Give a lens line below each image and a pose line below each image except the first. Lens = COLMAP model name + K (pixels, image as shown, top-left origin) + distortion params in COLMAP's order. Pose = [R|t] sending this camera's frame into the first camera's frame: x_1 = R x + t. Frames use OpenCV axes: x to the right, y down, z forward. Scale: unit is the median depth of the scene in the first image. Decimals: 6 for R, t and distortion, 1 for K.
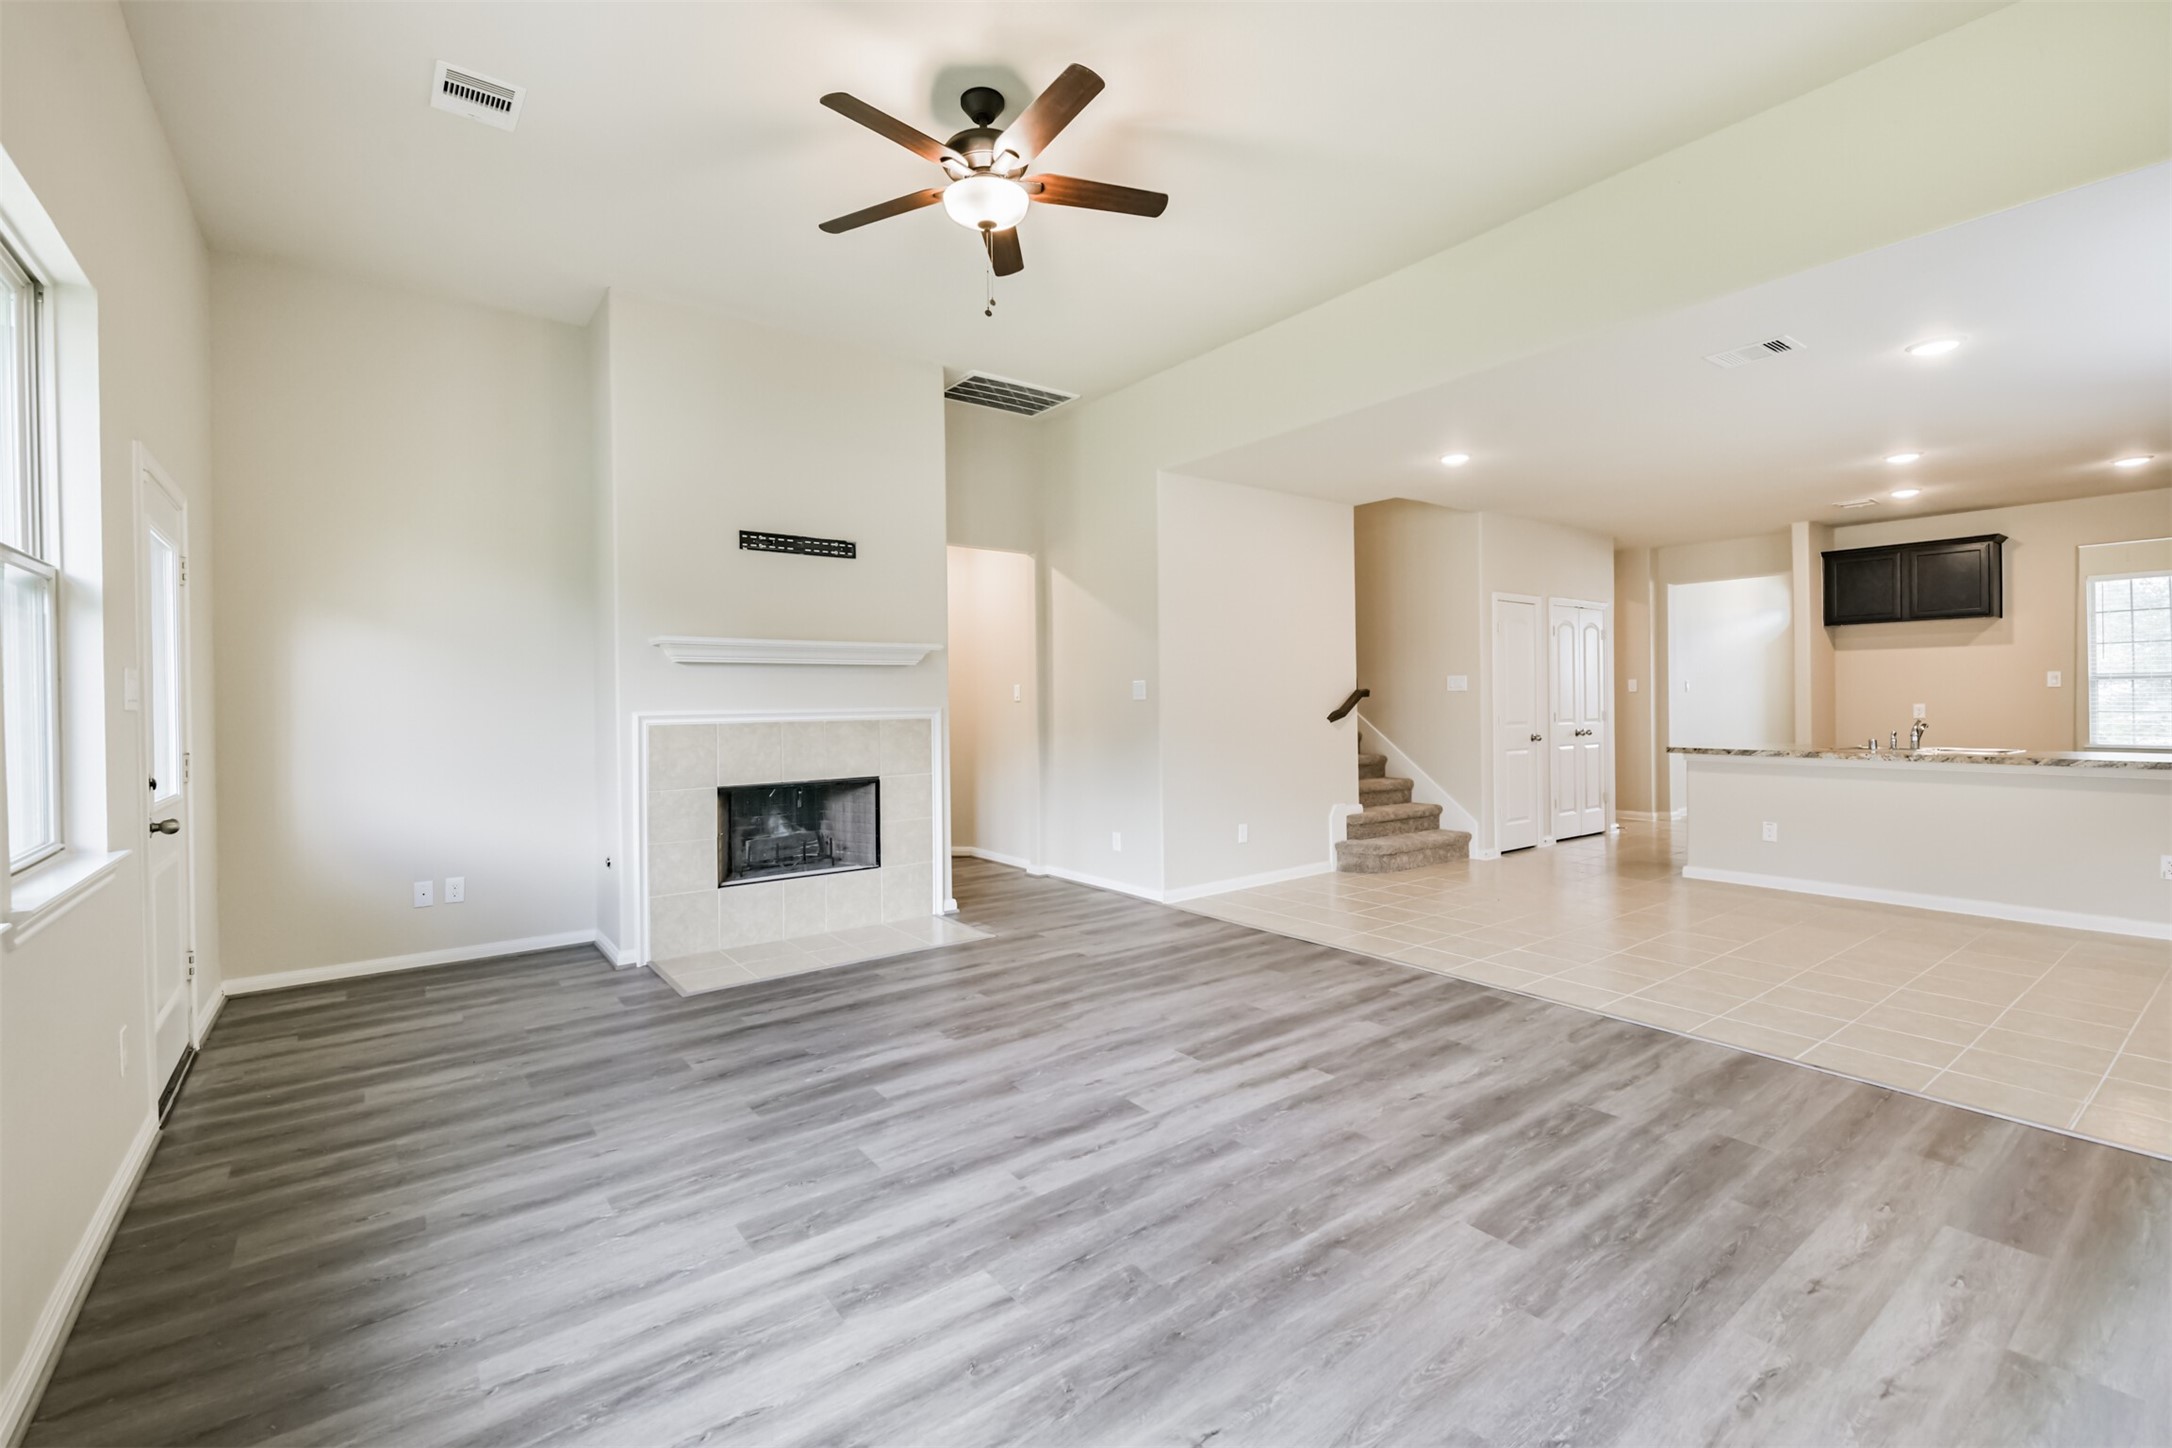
lens RADIAL K [[923.2, 0, 1094.5], [0, 923.2, 718.0], [0, 0, 1]] dist [0.026561, -0.006384]
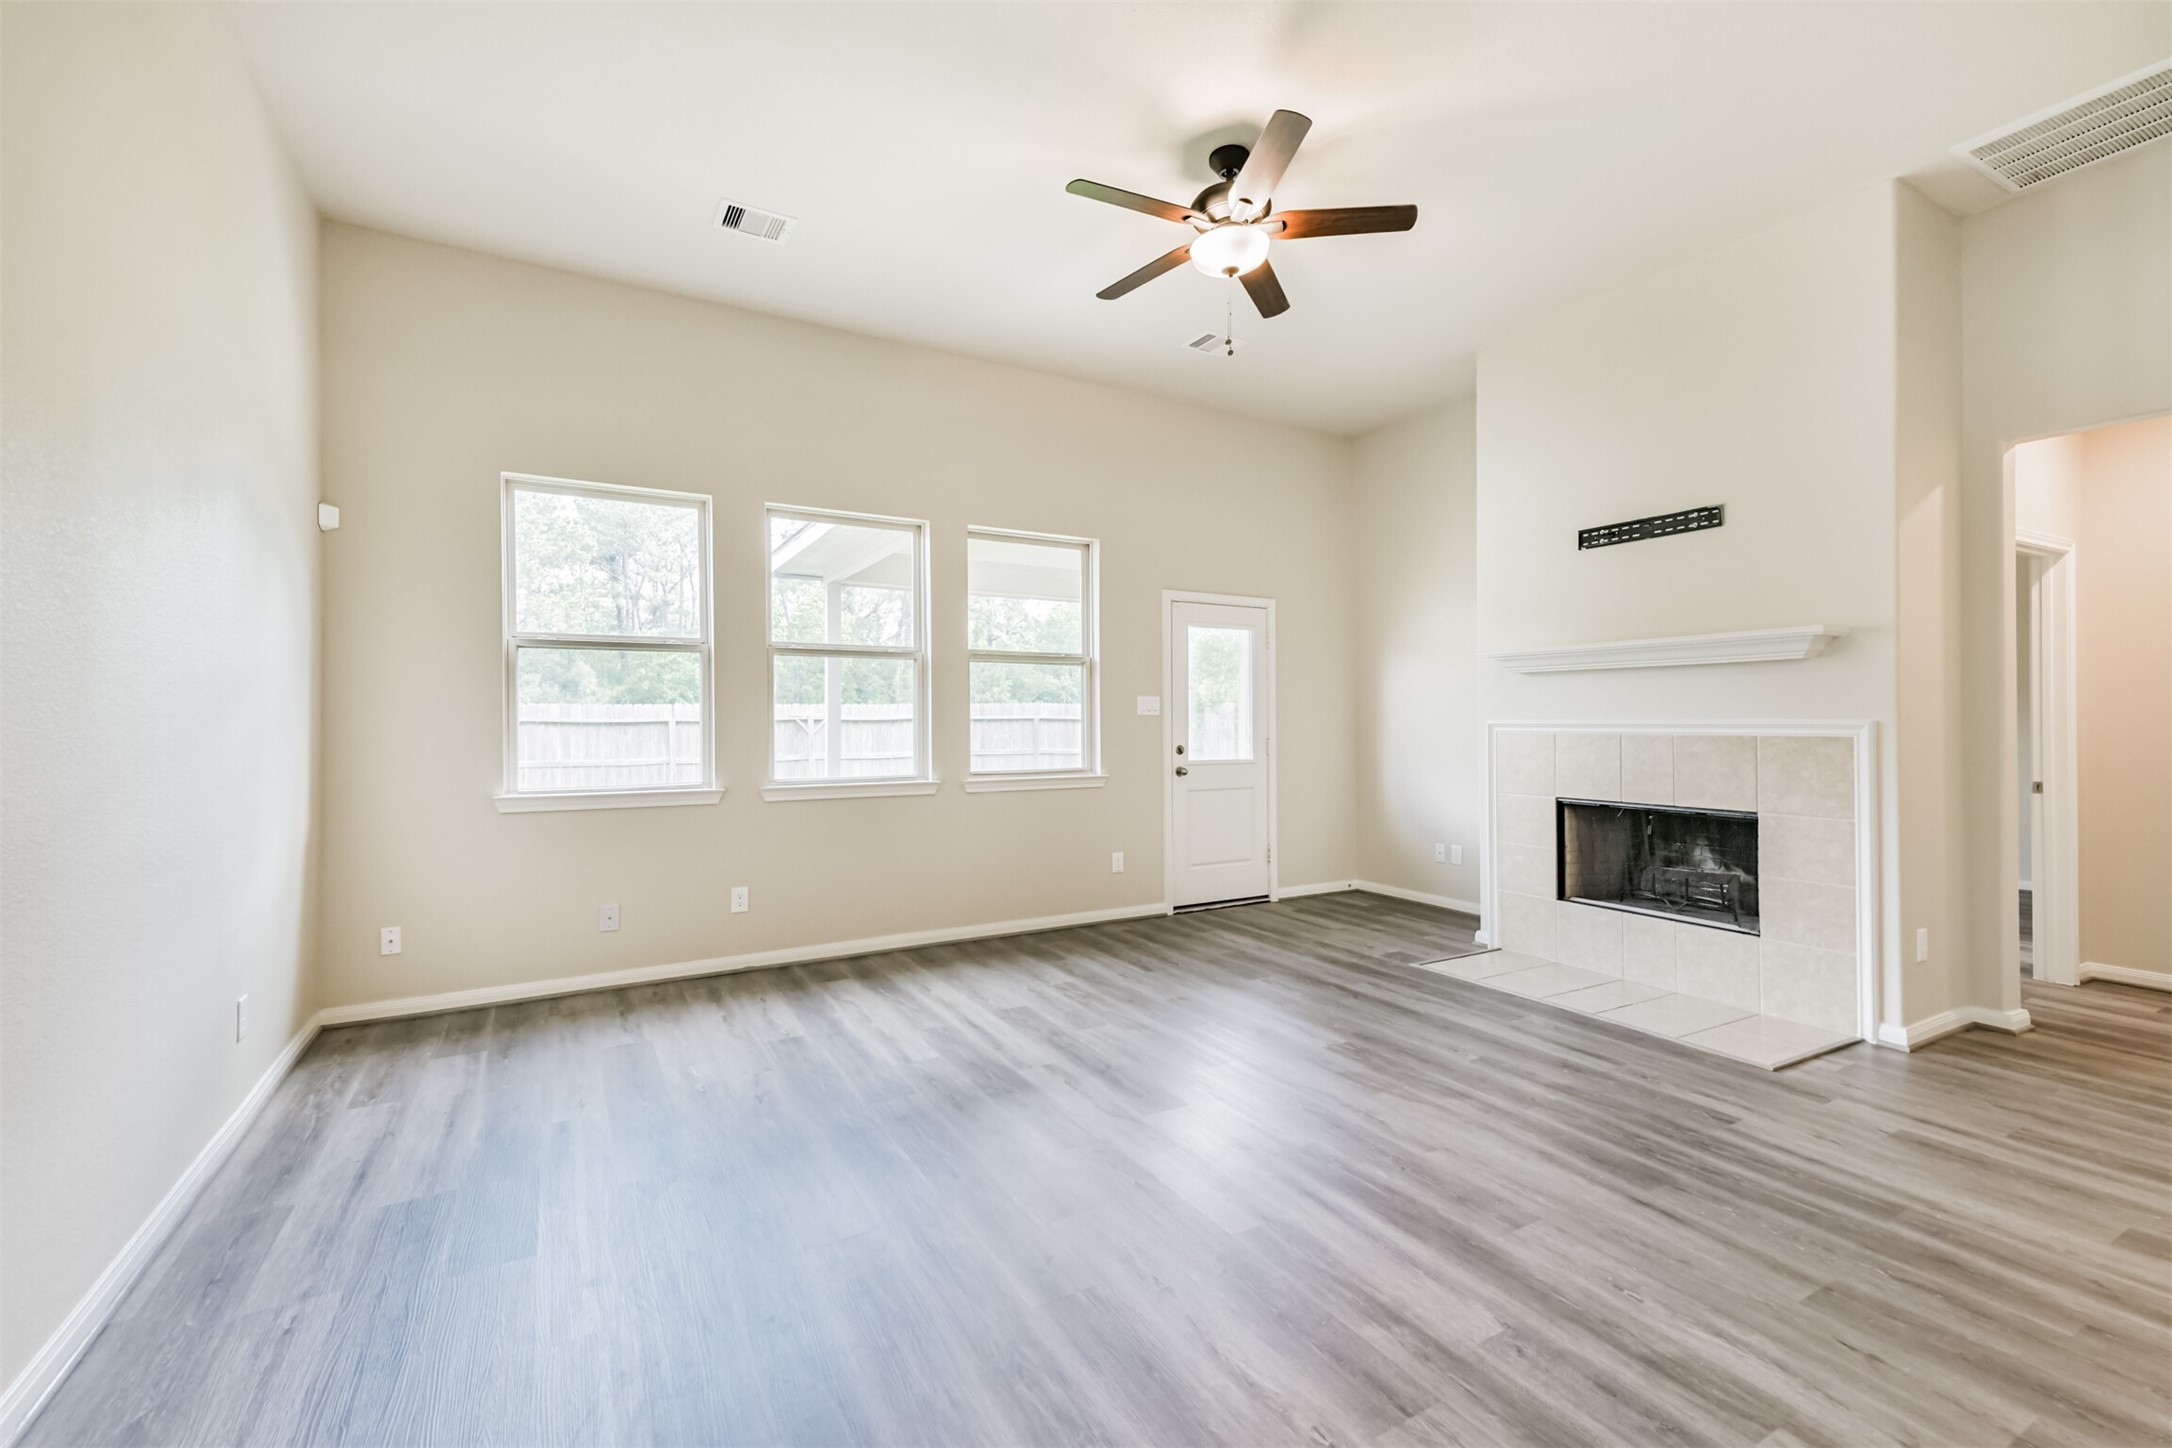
lens RADIAL K [[923.2, 0, 1094.5], [0, 923.2, 718.0], [0, 0, 1]] dist [0.026561, -0.006384]
pose [[-0.118539, 0.009985, -0.992899, 0.770002], [-0.018134, 0.999761, 0.012219, -0.015419], [0.992784, 0.019453, -0.118330, 0.762498]]
